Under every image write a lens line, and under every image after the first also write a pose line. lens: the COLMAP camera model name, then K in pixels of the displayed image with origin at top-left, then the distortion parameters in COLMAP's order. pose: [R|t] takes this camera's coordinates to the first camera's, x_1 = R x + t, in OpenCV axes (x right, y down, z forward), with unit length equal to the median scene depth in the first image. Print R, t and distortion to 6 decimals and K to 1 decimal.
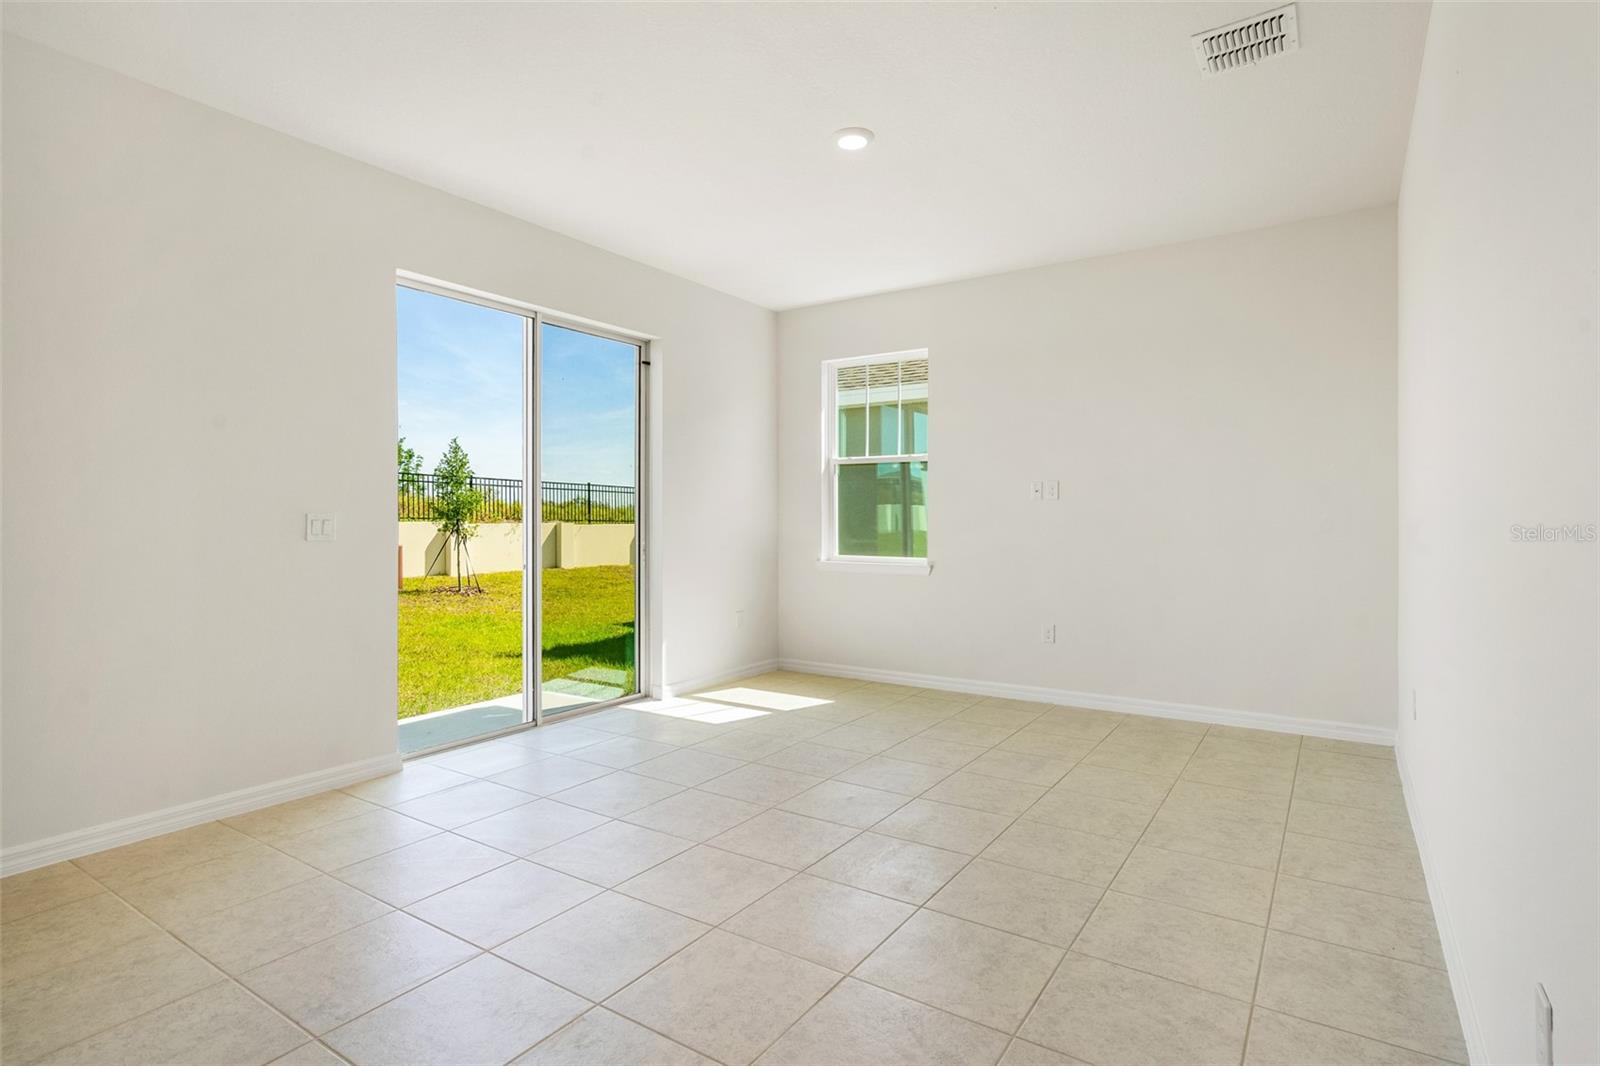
lens RADIAL K [[807.2, 0, 801.2], [0, 807.2, 518.6], [0, 0, 1]] dist [0.002251, 0.000272]
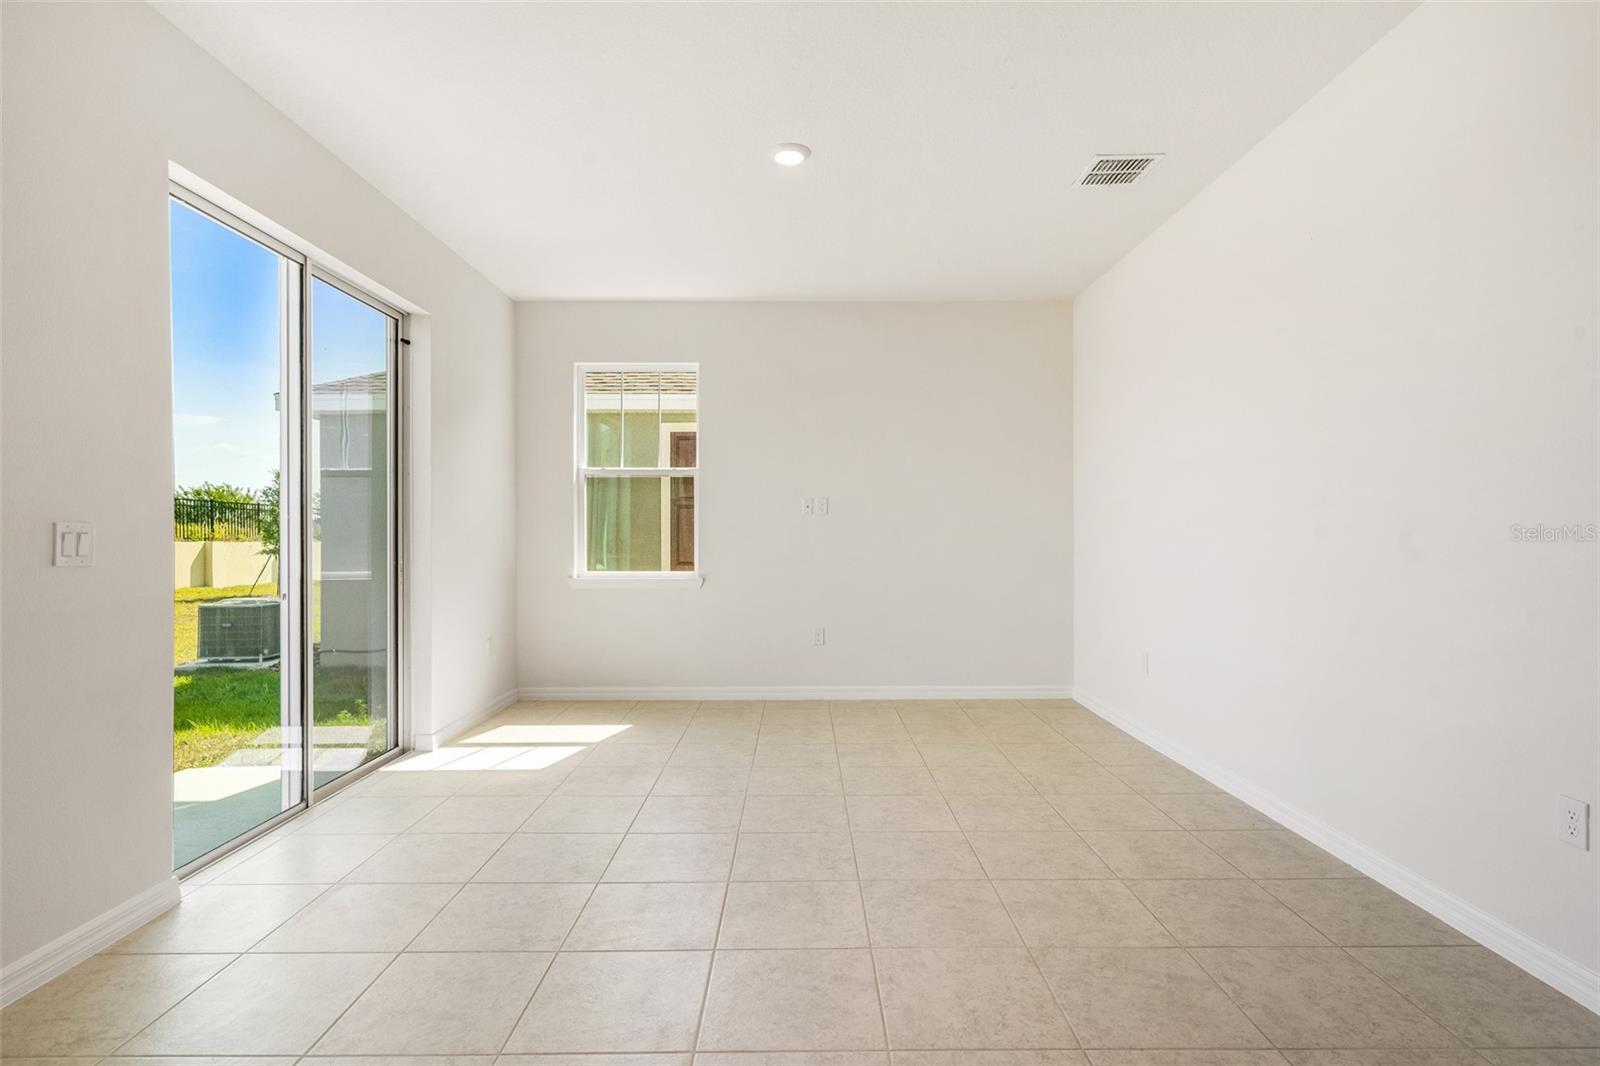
lens RADIAL K [[797.5, 0, 802.8], [0, 797.5, 534.7], [0, 0, 1]] dist [0.001337, 0.000608]
pose [[0.828601, -0.002069, 0.559836, -0.310520], [0.001350, 0.999998, 0.001699, 0.001865], [-0.559838, -0.000652, 0.828602, 0.107844]]
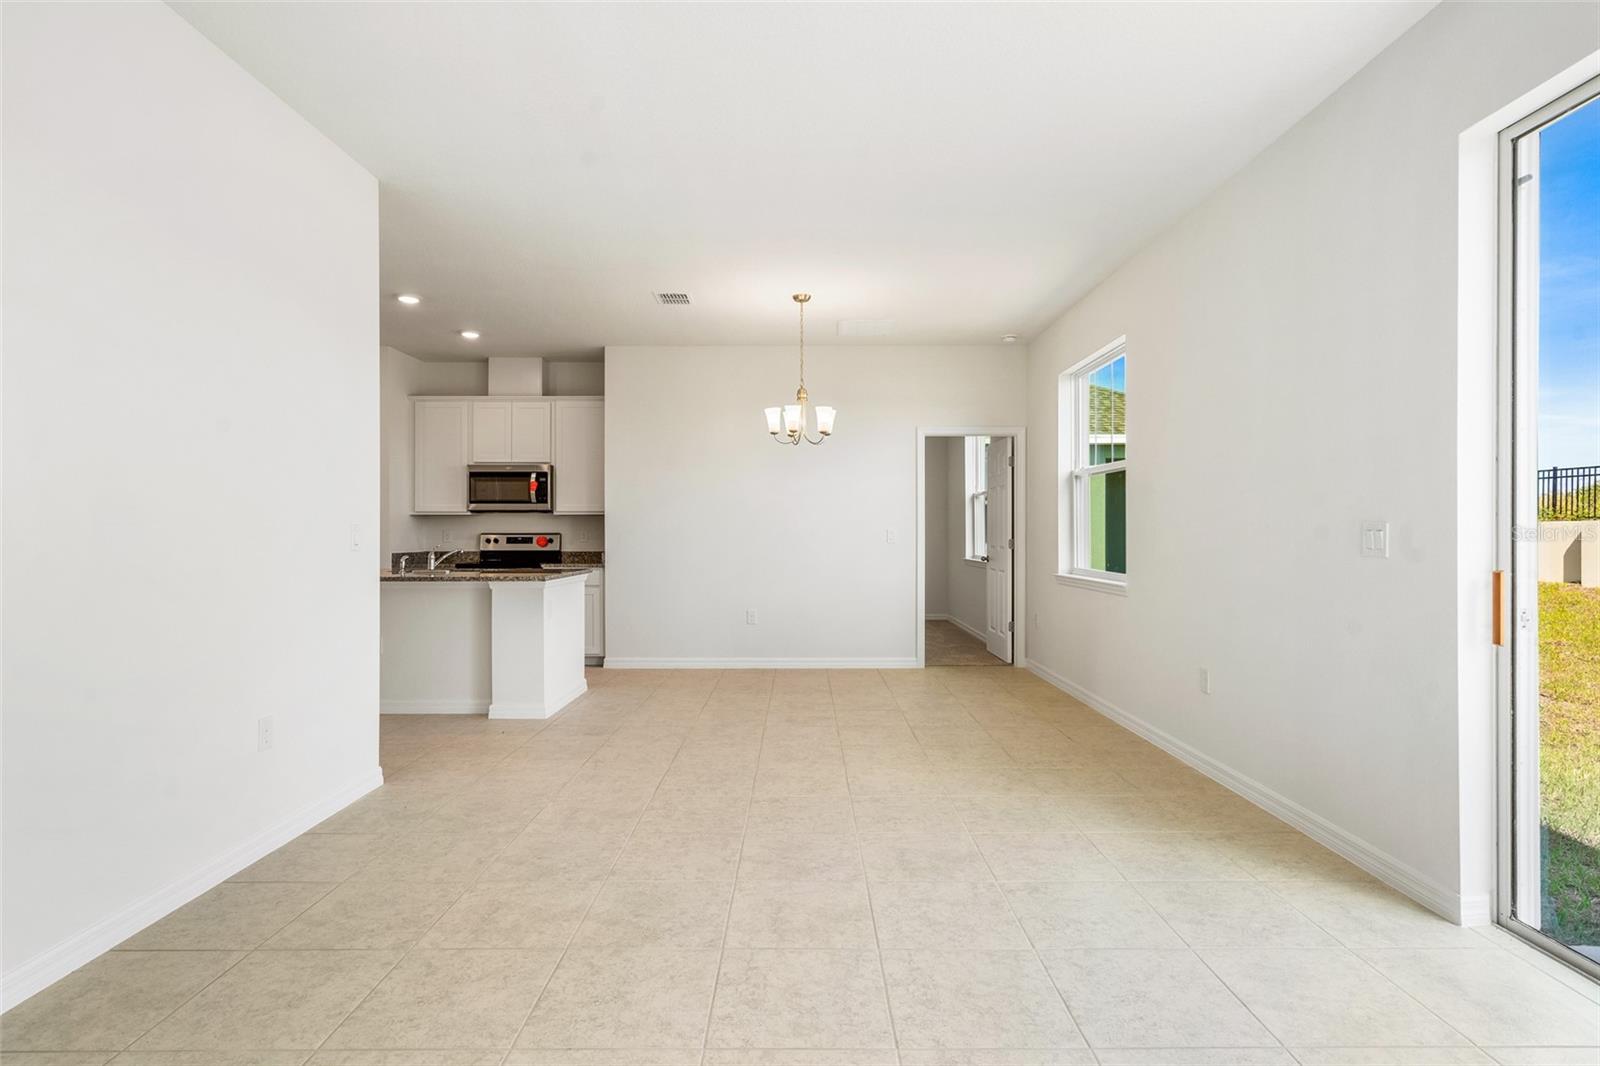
lens RADIAL K [[812.4, 0, 802.8], [0, 812.4, 529.2], [0, 0, 1]] dist [0.003747, 0.000090]
pose [[-0.829698, 0.000542, -0.558213, 0.203962], [0.004385, 0.999975, -0.005548, 0.002316], [0.558196, -0.007051, -0.829679, 0.885015]]
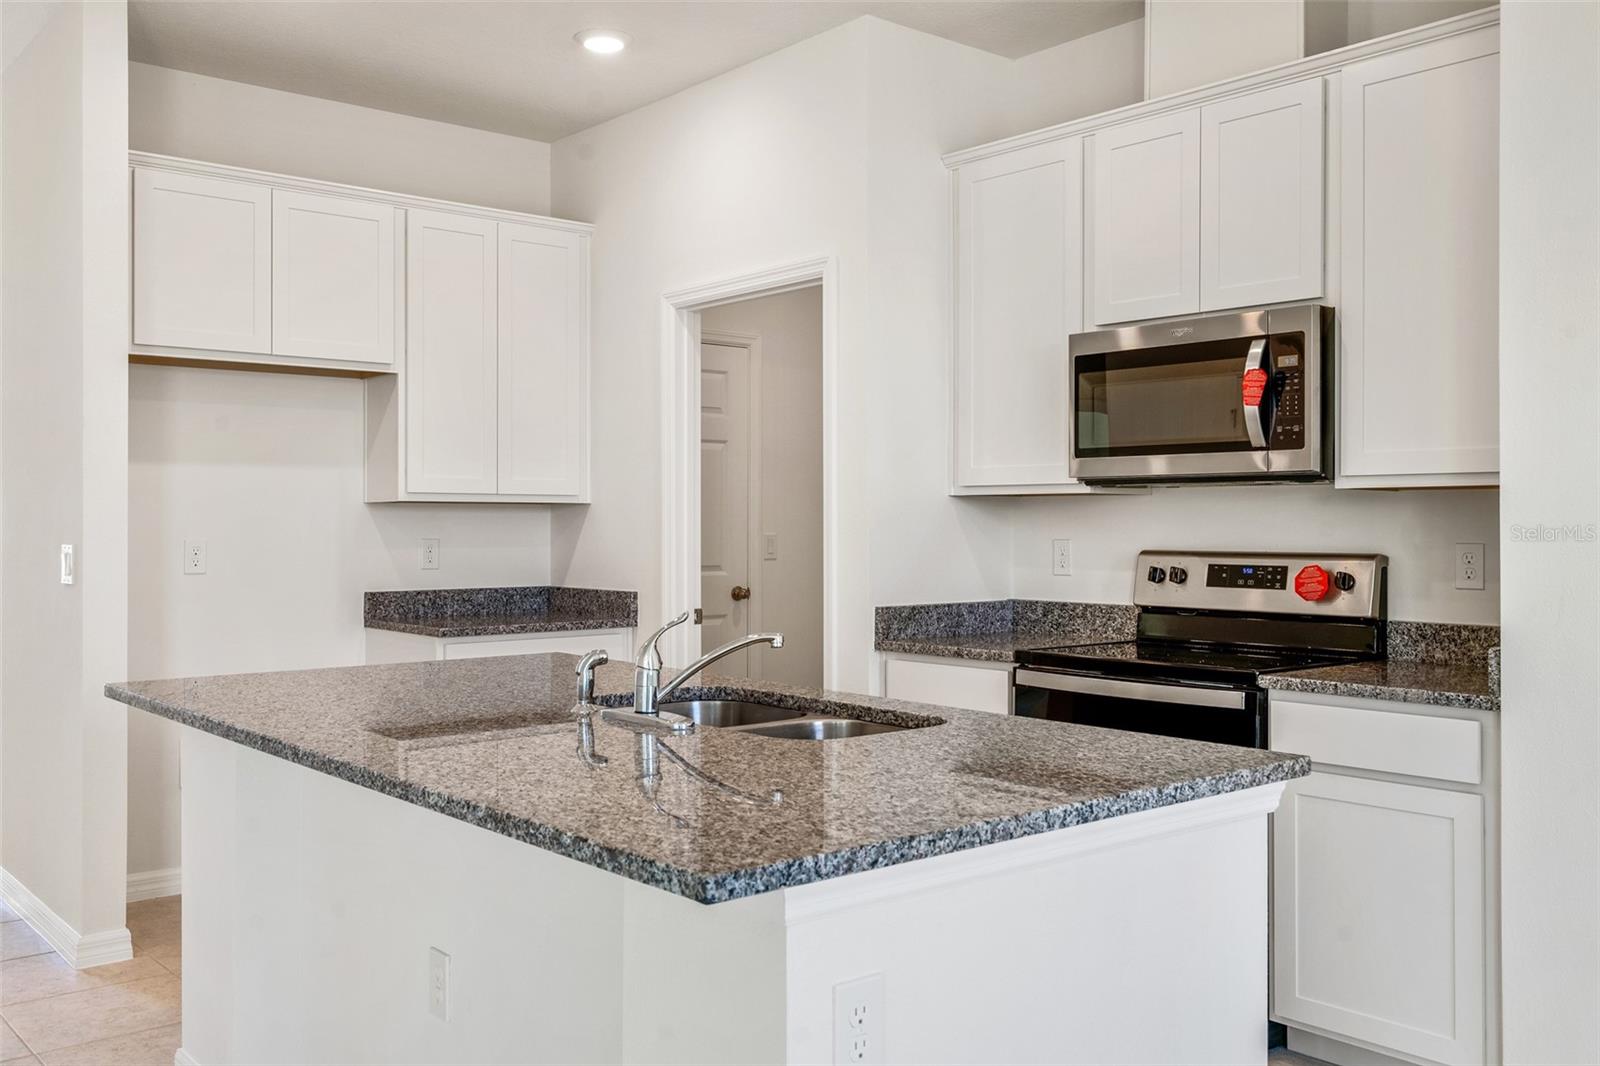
lens RADIAL K [[1418.8, 0, 800.9], [0, 1418.8, 520.1], [0, 0, 1]] dist [0.007413, 0.003523]
pose [[-0.962051, 0.003309, 0.272848, -0.161782], [0.002449, 0.999991, -0.003495, -0.015778], [-0.272857, -0.002694, -0.962051, 0.193350]]
